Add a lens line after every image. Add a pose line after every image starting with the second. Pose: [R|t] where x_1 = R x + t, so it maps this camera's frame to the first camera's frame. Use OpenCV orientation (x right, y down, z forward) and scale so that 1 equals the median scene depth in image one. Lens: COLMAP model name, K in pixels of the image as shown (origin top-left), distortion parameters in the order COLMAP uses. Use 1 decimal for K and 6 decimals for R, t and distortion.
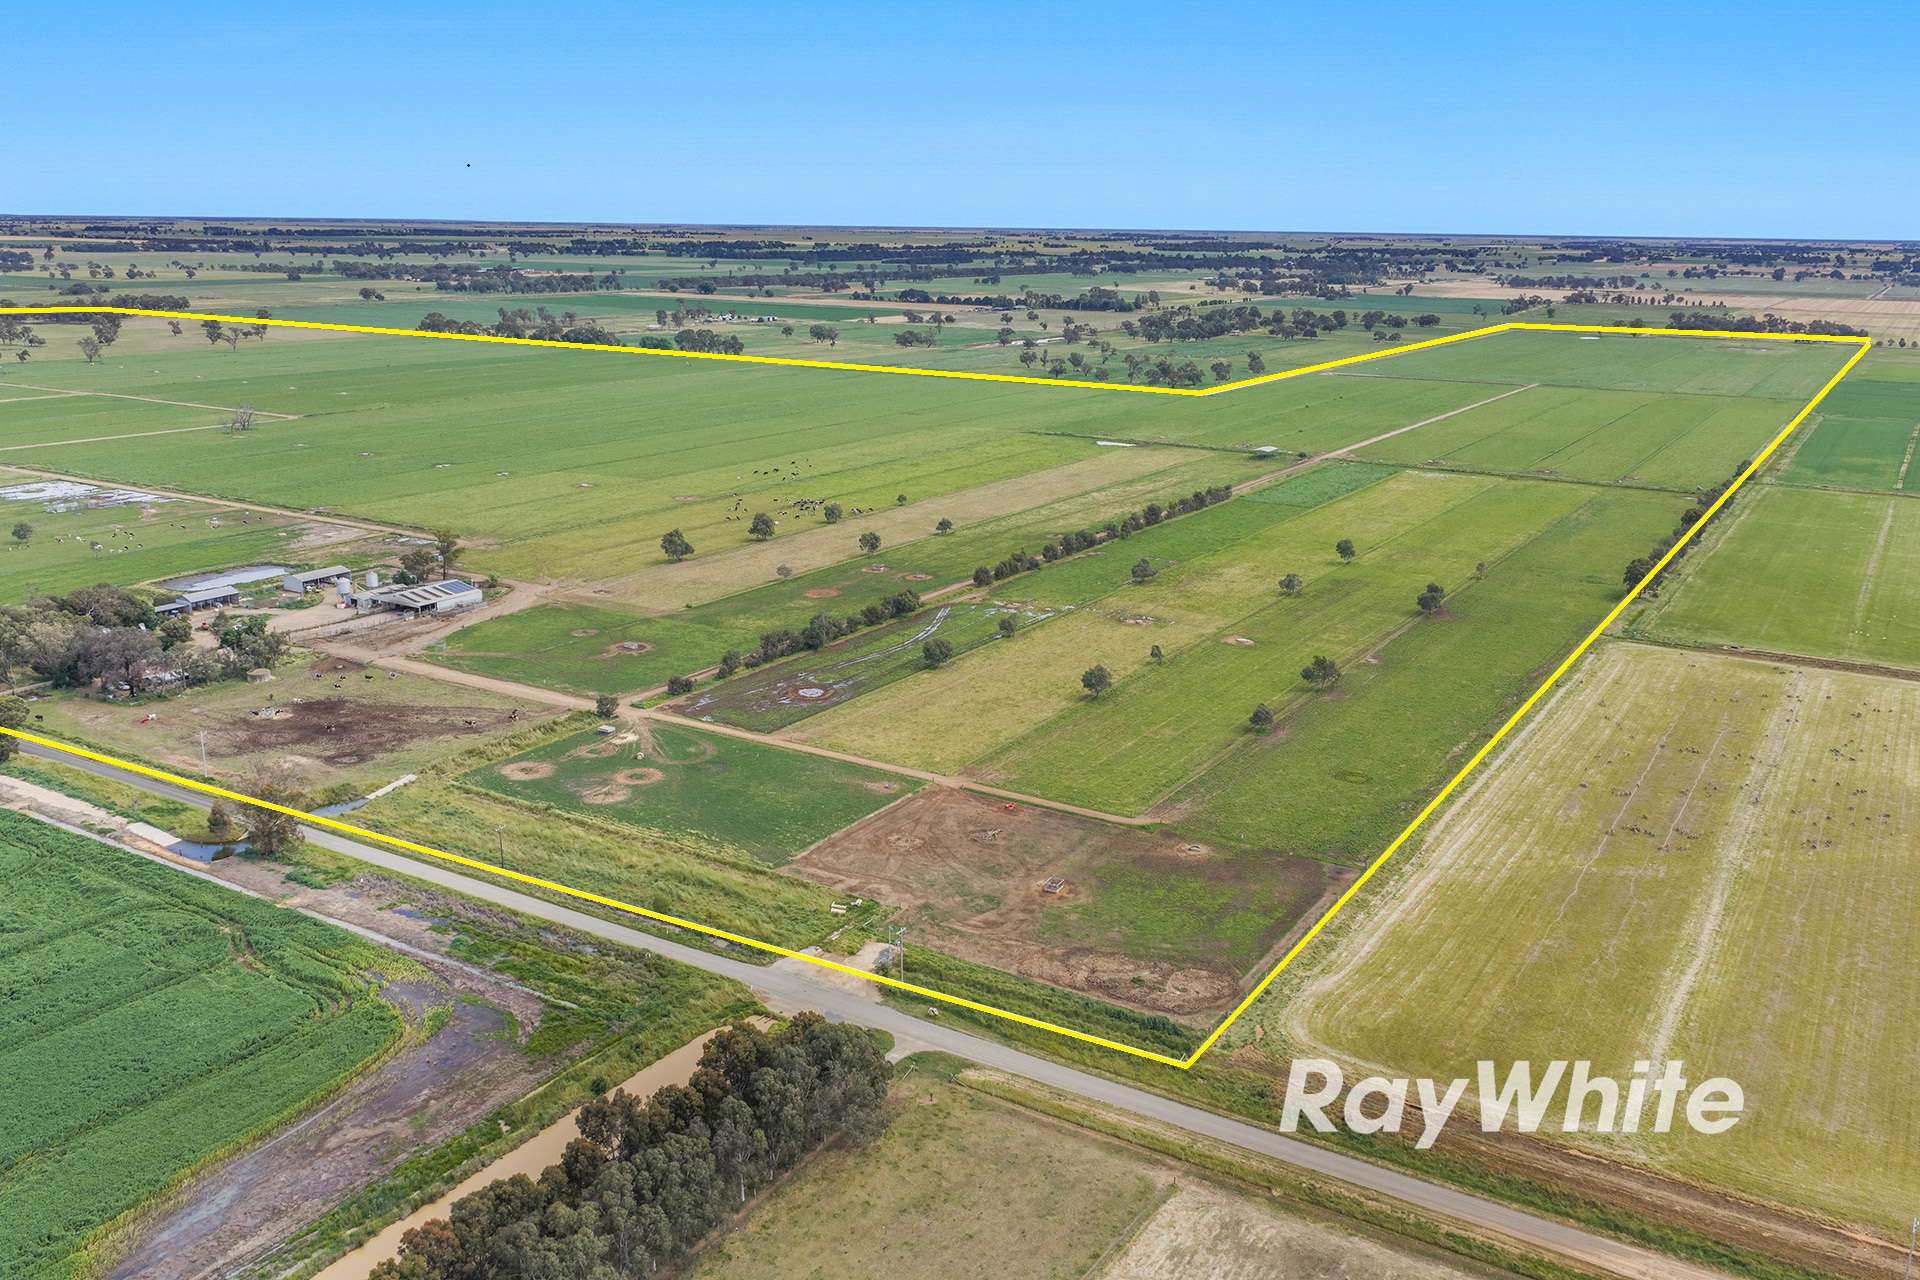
lens RADIAL K [[1591.7, 0, 941.7], [0, 1591.7, 638.8], [0, 0, 1]] dist [0.018845, -0.025764]
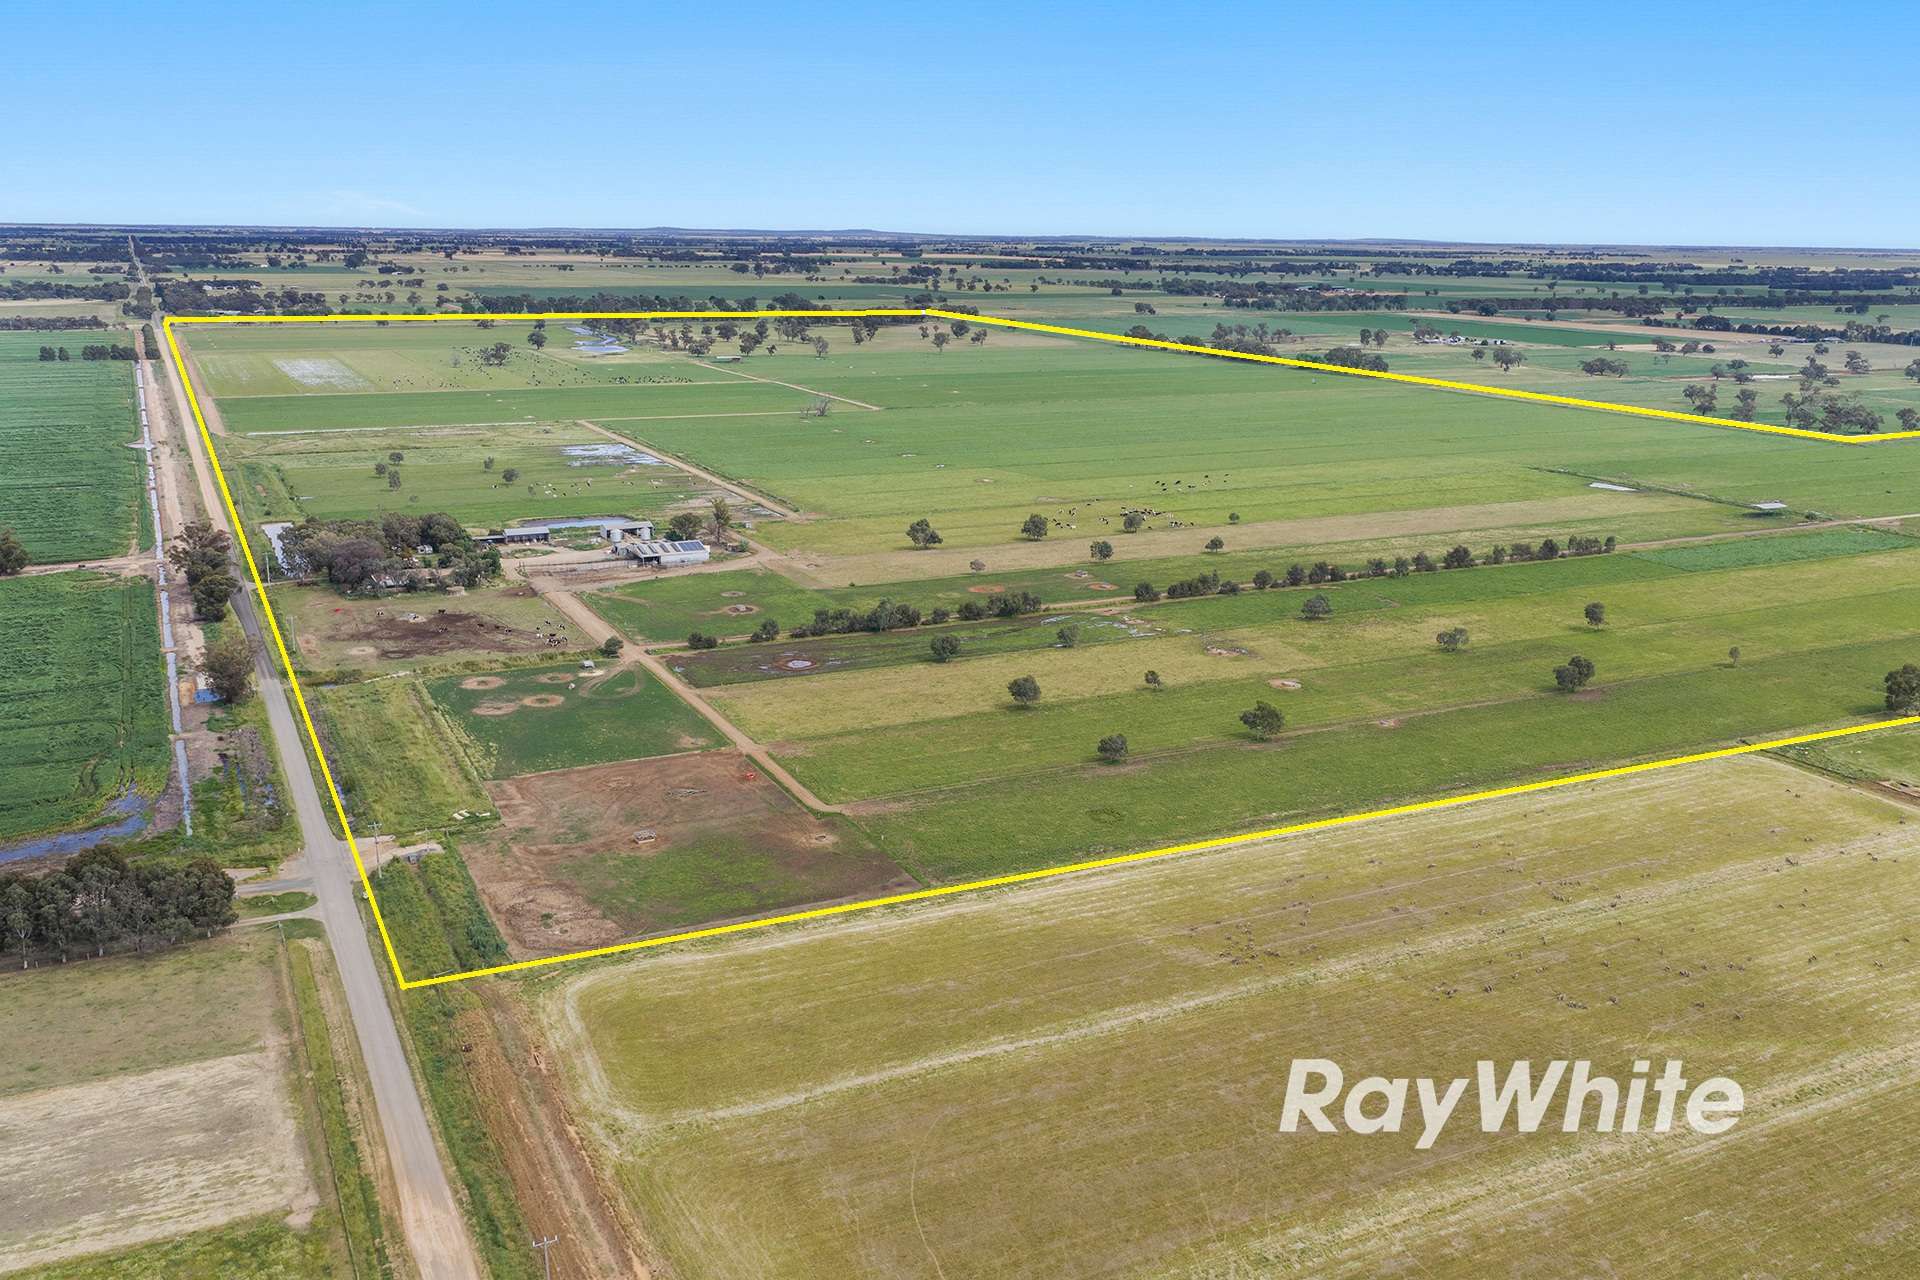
lens RADIAL K [[1591.7, 0, 964.2], [0, 1591.7, 638.0], [0, 0, 1]] dist [0.018845, -0.025764]
pose [[0.851632, 0.128479, -0.508150, 0.152952], [-0.135132, 0.990538, 0.023969, -0.006829], [0.506421, 0.048254, 0.860935, 0.032413]]
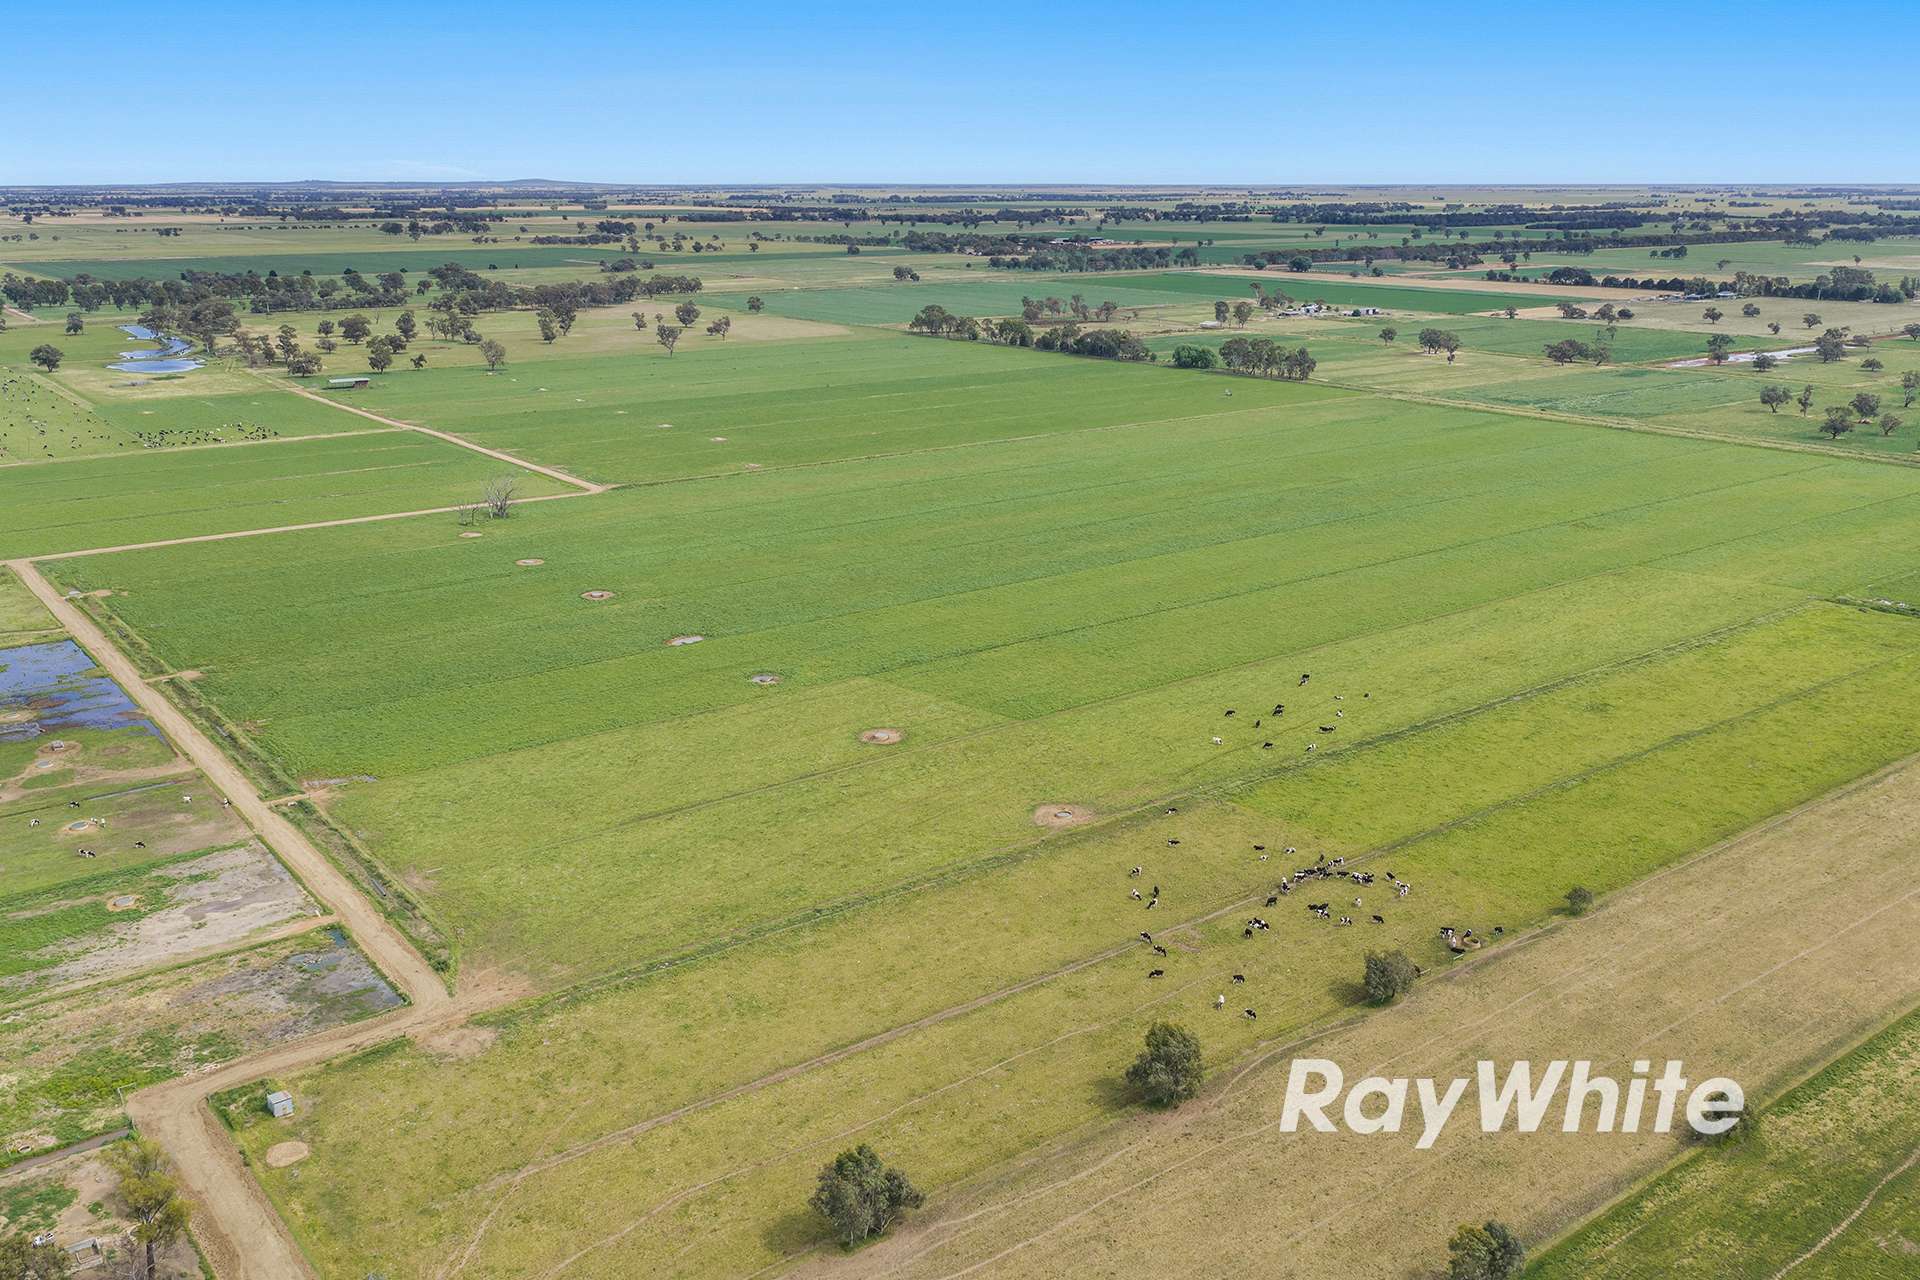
lens RADIAL K [[1591.7, 0, 949.5], [0, 1591.7, 650.0], [0, 0, 1]] dist [0.018845, -0.025764]
pose [[0.932480, 0.089052, -0.350073, -0.016772], [-0.078858, 0.995945, 0.043300, -0.068331], [0.352509, -0.012770, 0.935721, 0.258488]]
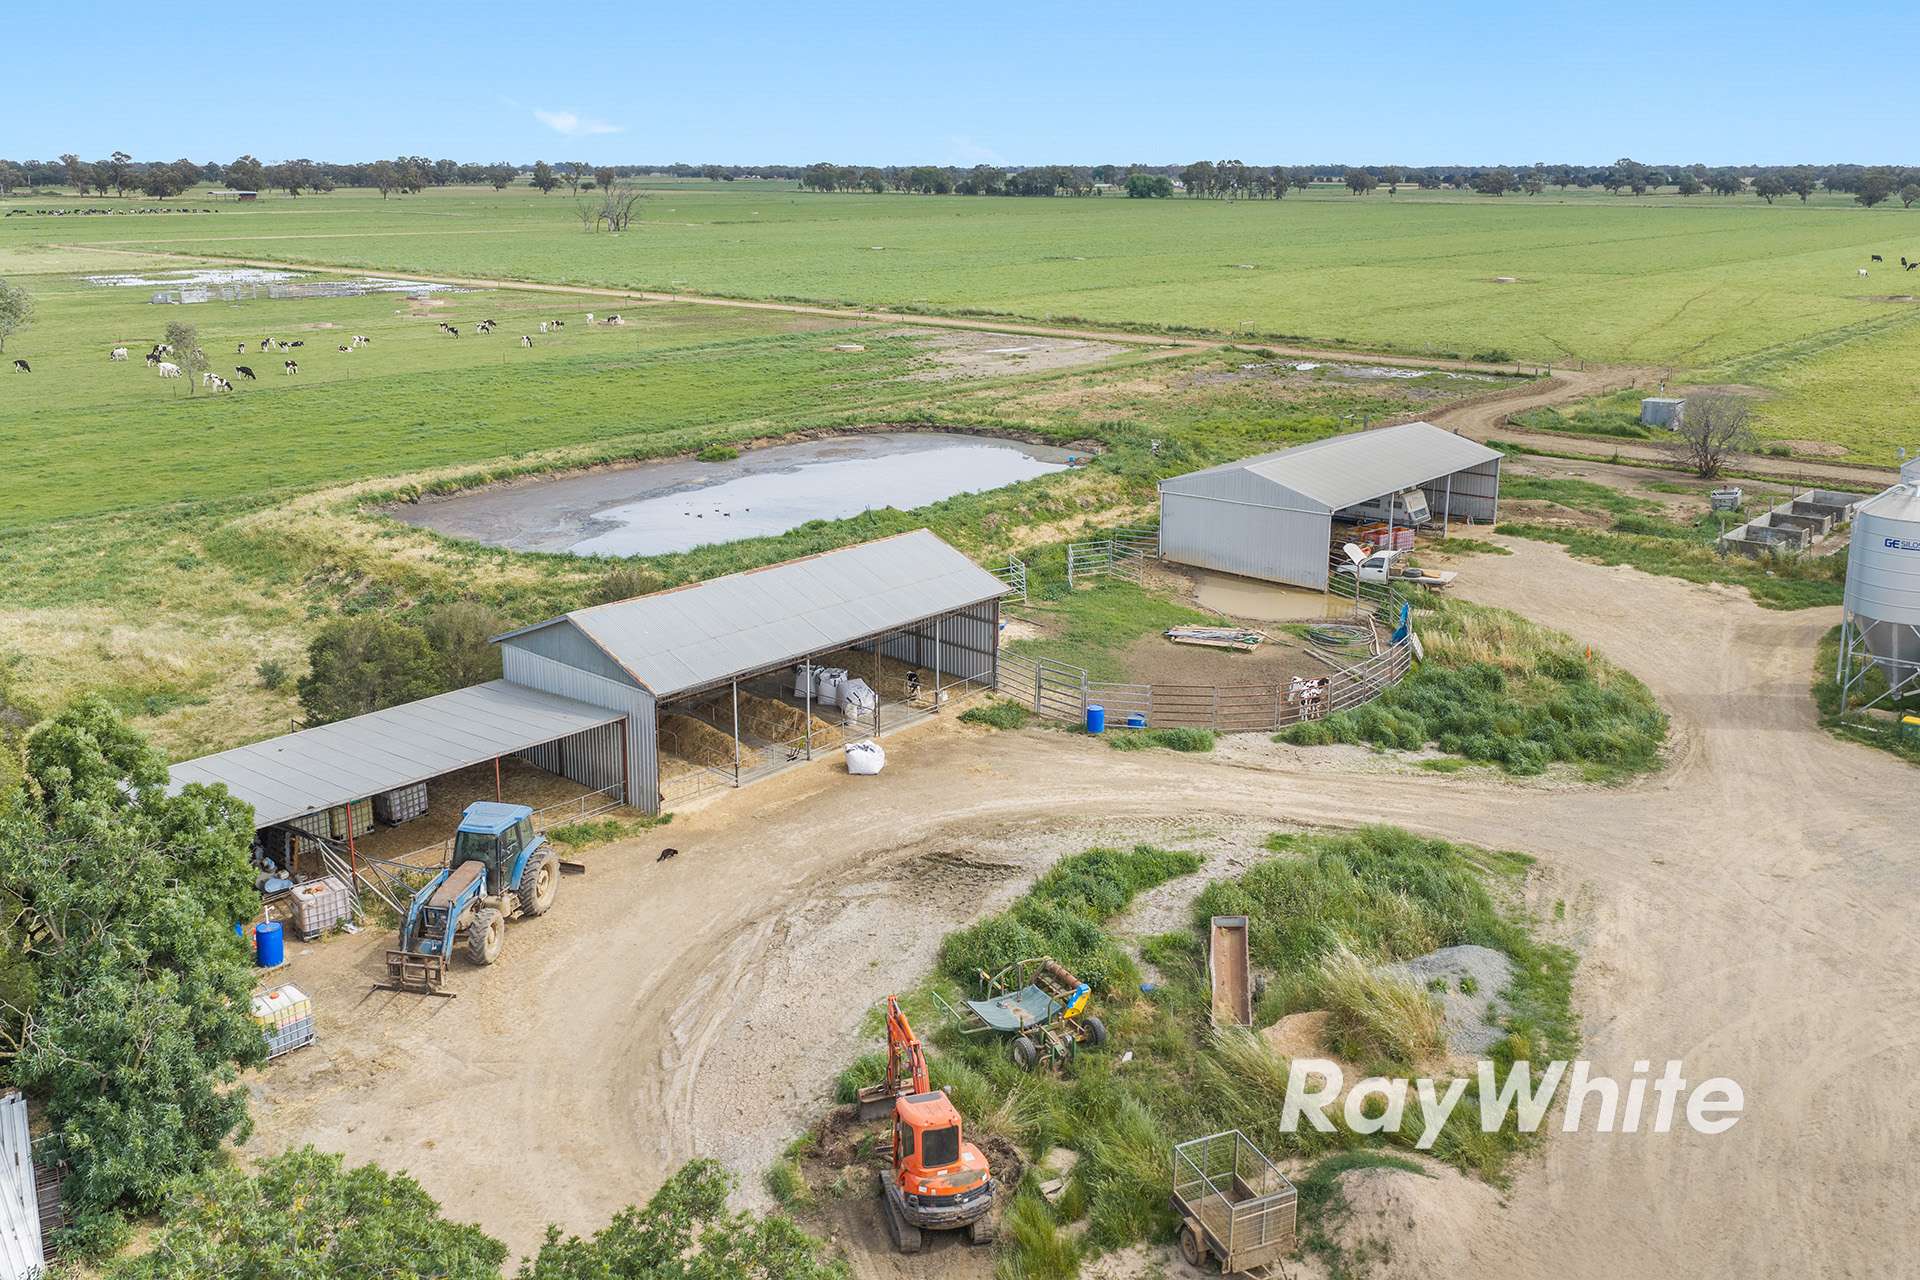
lens RADIAL K [[1591.7, 0, 964.9], [0, 1591.7, 628.2], [0, 0, 1]] dist [0.018845, -0.025764]
pose [[0.987192, 0.033886, -0.155895, -0.137036], [-0.029924, 0.999168, 0.027694, -0.009469], [0.156704, -0.022675, 0.987385, 0.284662]]
